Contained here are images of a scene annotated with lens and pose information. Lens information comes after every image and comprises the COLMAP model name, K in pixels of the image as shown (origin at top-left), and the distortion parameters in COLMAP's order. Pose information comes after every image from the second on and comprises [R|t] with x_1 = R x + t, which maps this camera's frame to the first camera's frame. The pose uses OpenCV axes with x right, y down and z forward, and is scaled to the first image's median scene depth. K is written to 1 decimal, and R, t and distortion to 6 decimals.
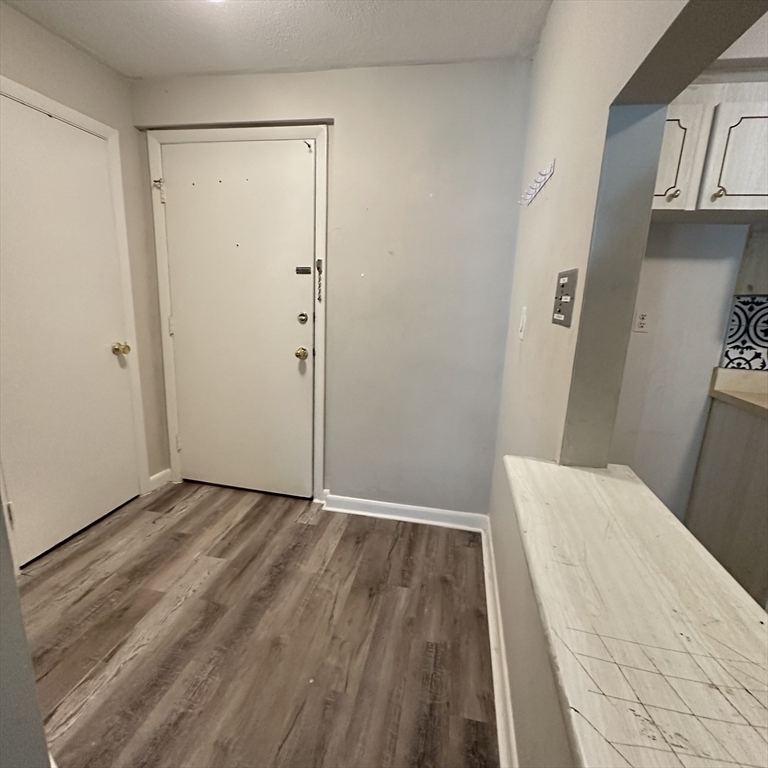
lens RADIAL K [[407.0, 0, 384.0], [0, 407.0, 384.0], [0, 0, 1]] dist [-0.004704, -0.001304]
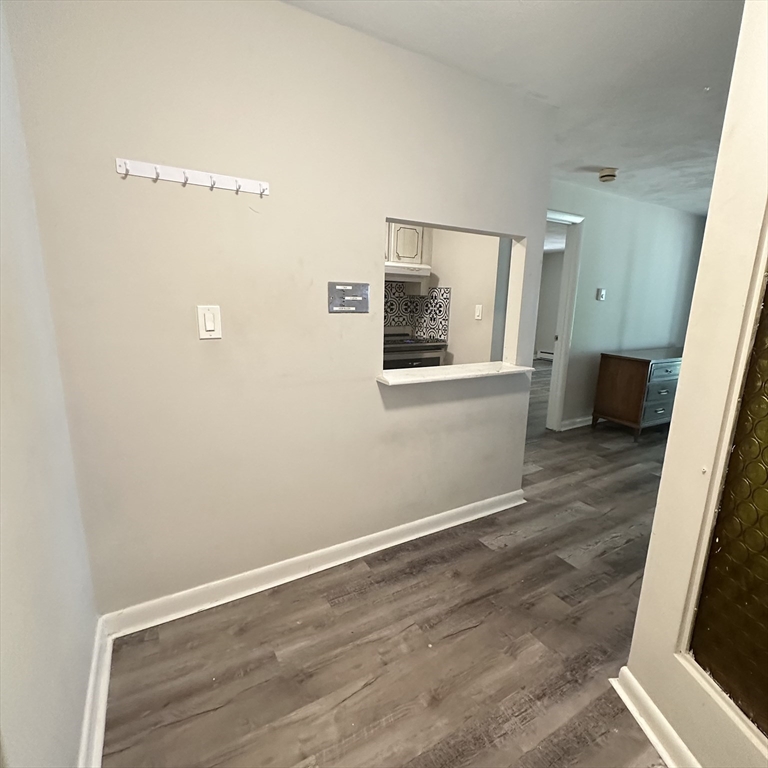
lens RADIAL K [[407.0, 0, 384.0], [0, 407.0, 384.0], [0, 0, 1]] dist [-0.004704, -0.001304]
pose [[-0.656983, -0.205722, 0.725295, -0.655005], [0.115917, 0.923046, 0.366810, -0.318899], [-0.744941, 0.325062, -0.582578, 1.298834]]
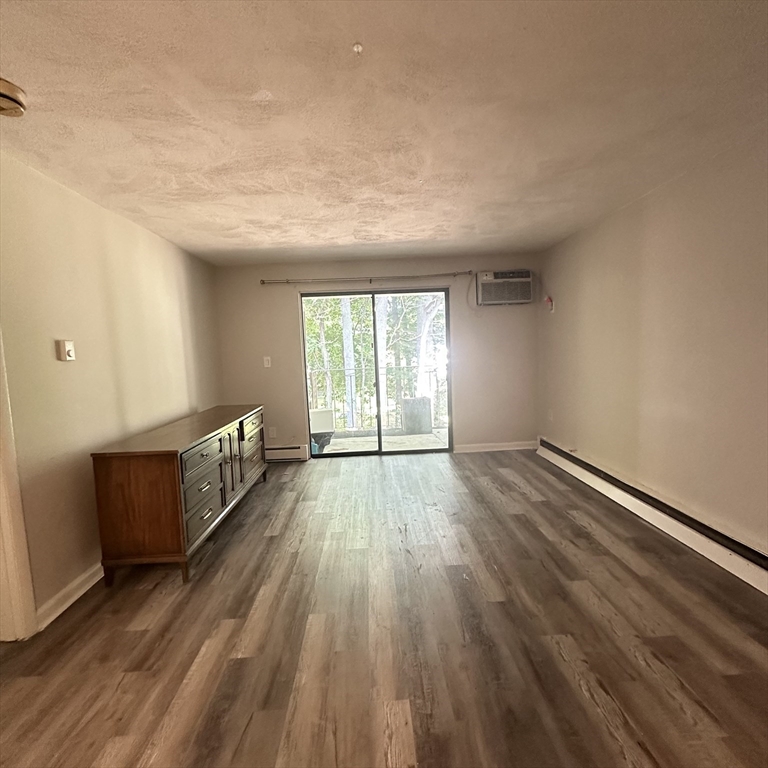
lens RADIAL K [[413.9, 0, 384.0], [0, 413.9, 384.0], [0, 0, 1]] dist [0.013431, -0.000630]
pose [[-0.973480, 0.023355, -0.227579, -0.330317], [-0.043675, 0.957507, 0.285084, -0.094550], [0.224566, 0.287463, -0.931093, 0.248500]]
